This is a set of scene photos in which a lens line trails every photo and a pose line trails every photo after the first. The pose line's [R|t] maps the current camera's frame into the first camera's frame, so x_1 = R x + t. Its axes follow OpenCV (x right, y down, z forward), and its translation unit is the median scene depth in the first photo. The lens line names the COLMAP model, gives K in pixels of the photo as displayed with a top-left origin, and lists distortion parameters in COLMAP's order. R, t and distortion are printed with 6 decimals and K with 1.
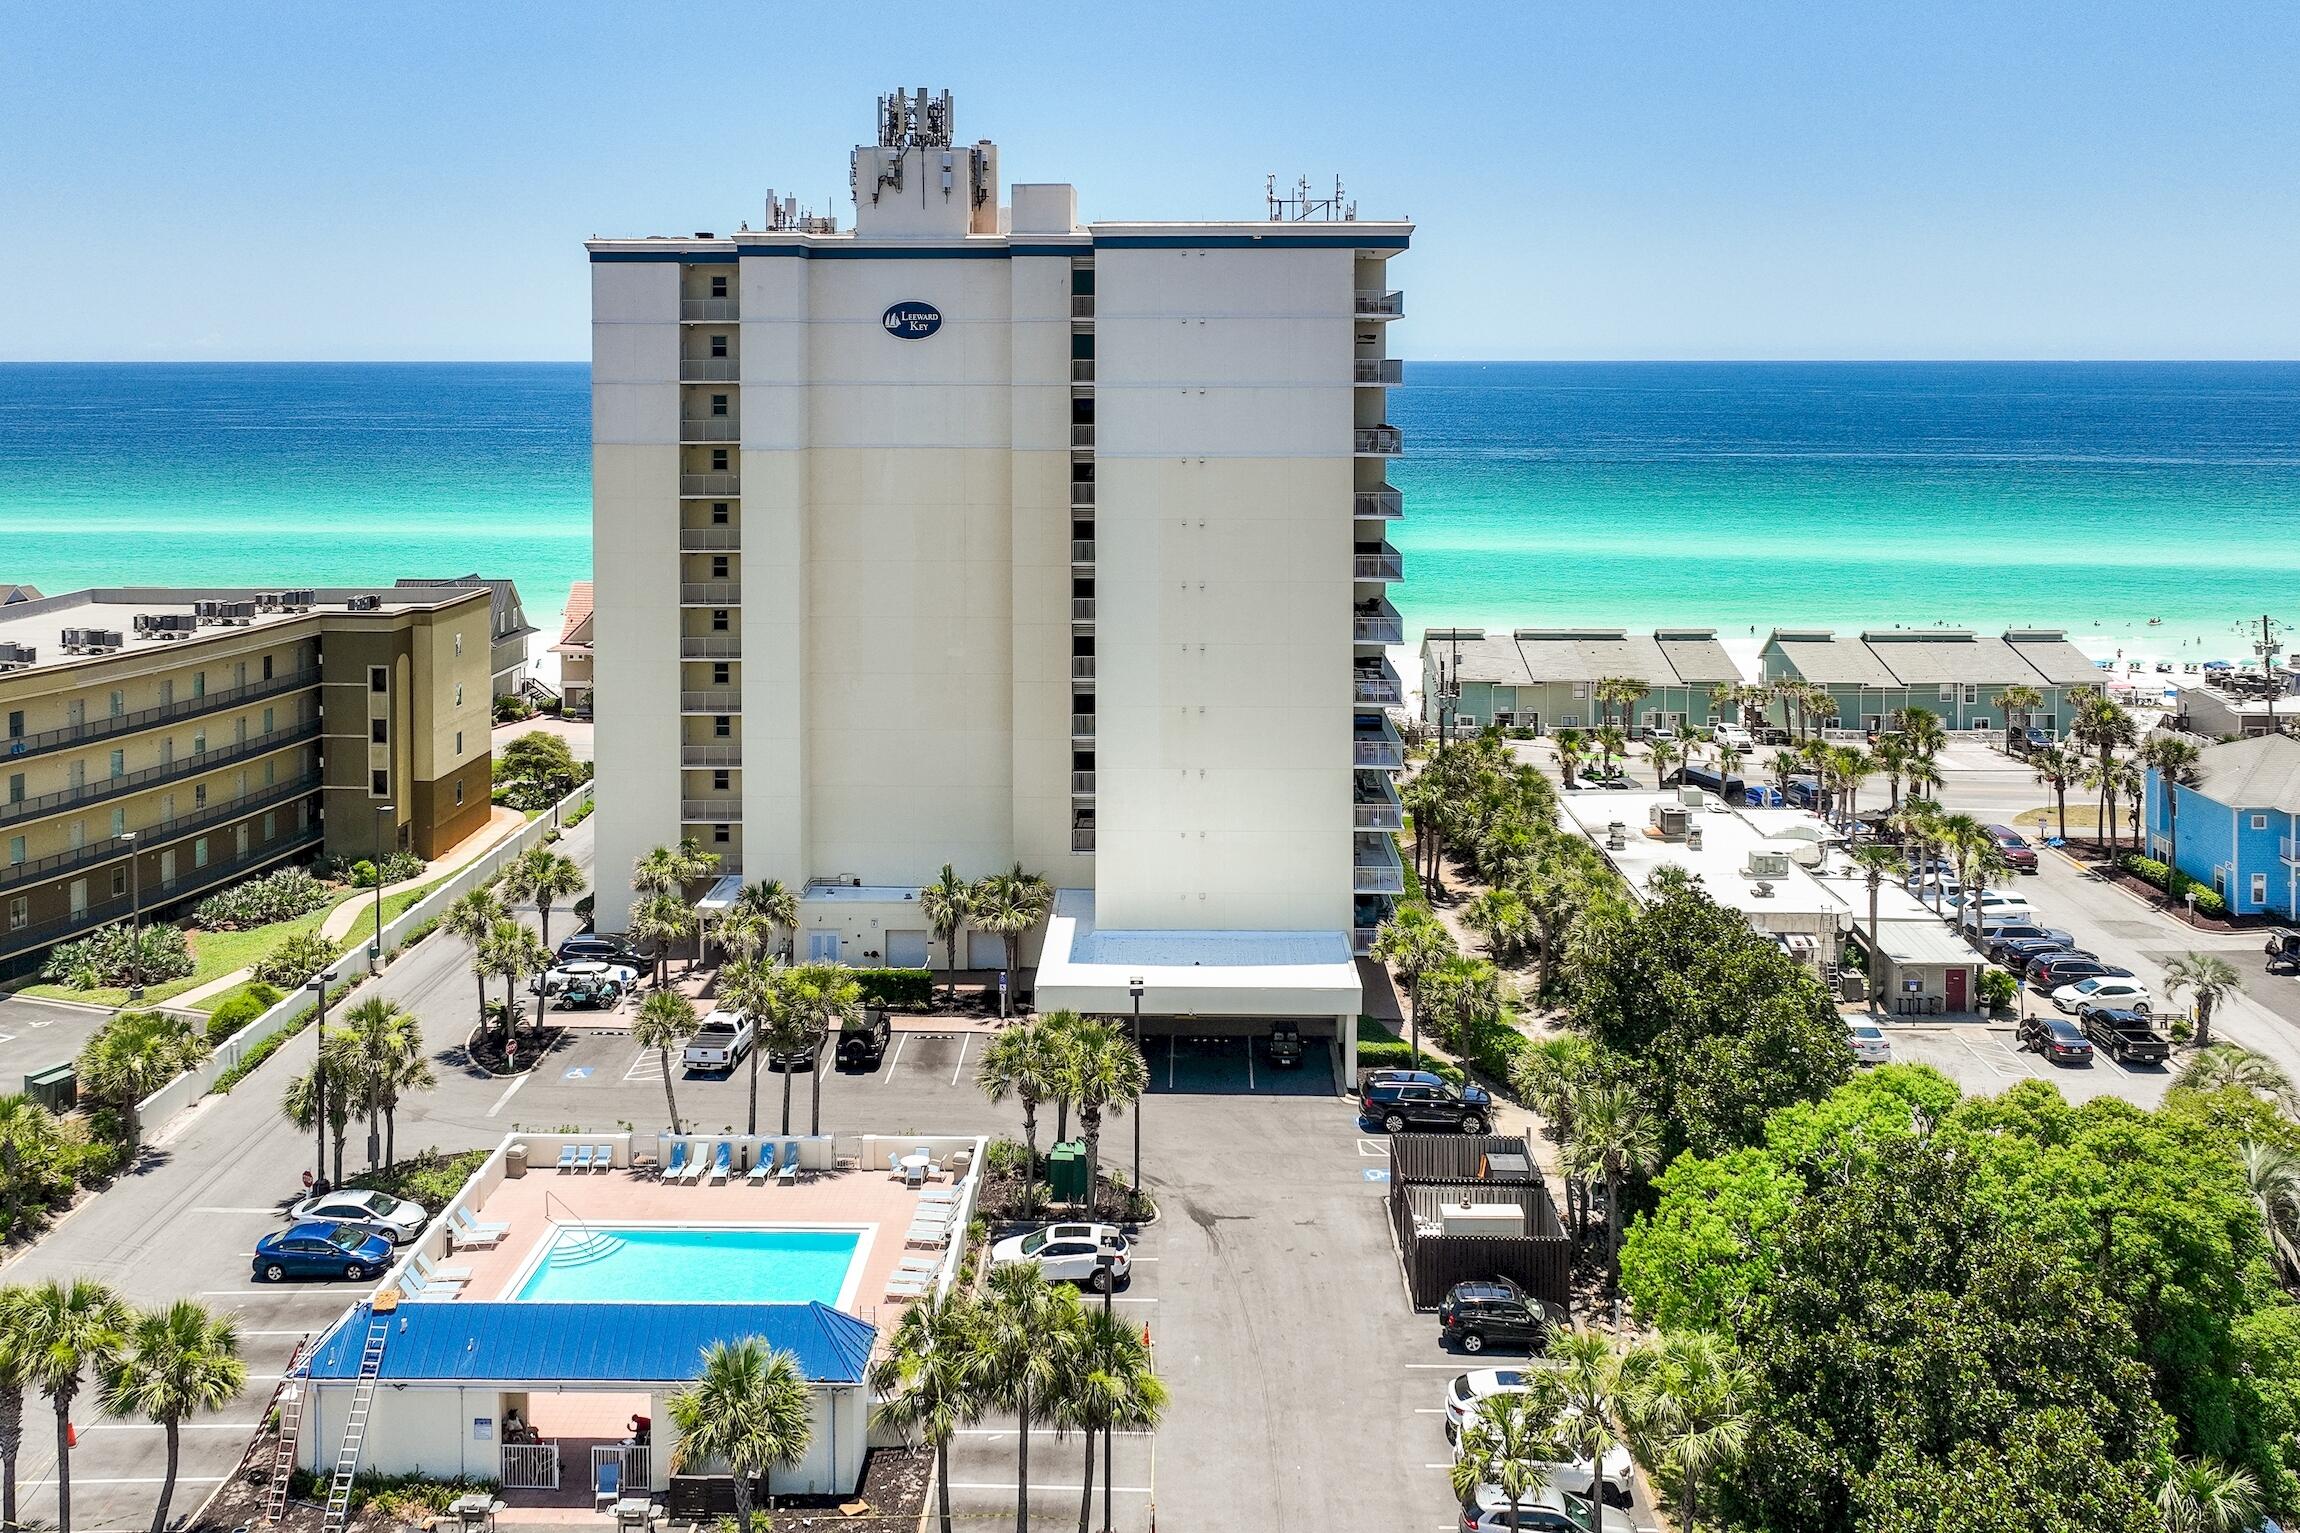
lens RADIAL K [[1549.3, 0, 1134.7], [0, 1549.3, 764.8], [0, 0, 1]] dist [-0.000192, -0.003150]
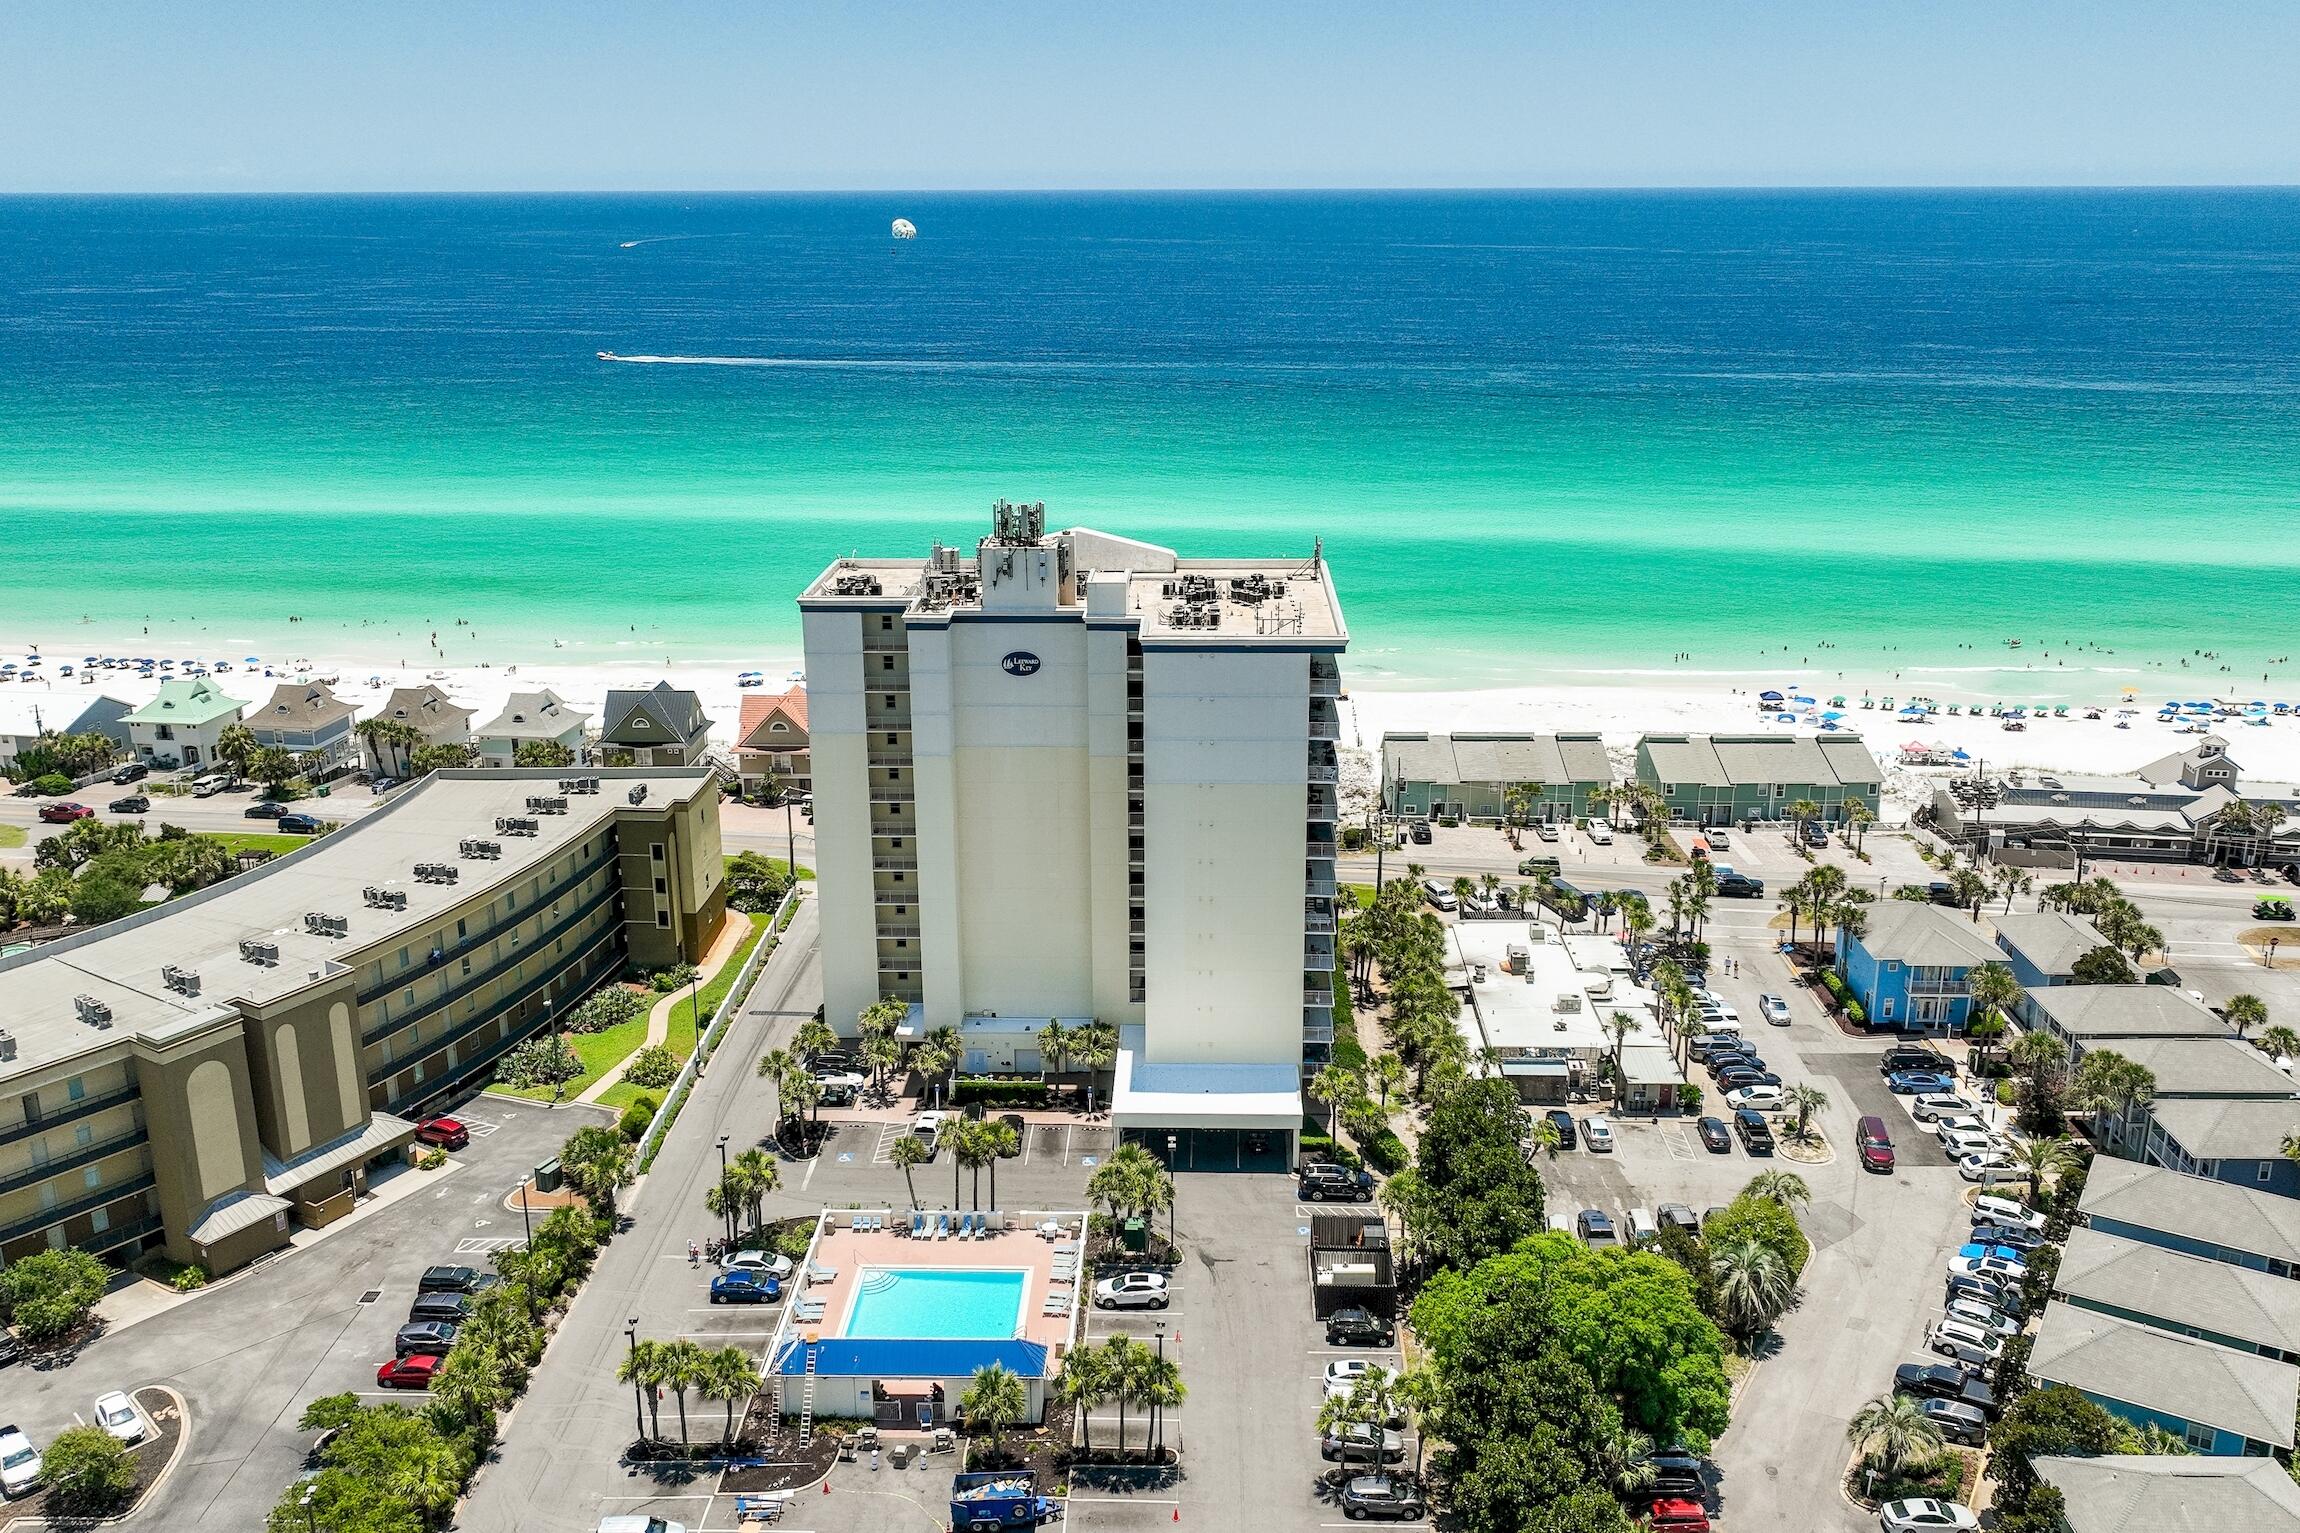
lens RADIAL K [[1796.8, 0, 1150.0], [0, 1796.8, 766.5], [0, 0, 1]] dist [-0.001757, -0.000924]
pose [[0.999990, -0.002561, -0.003782, -0.014669], [0.003400, 0.970353, 0.241666, -0.759197], [0.003051, -0.241677, 0.970352, -0.893569]]
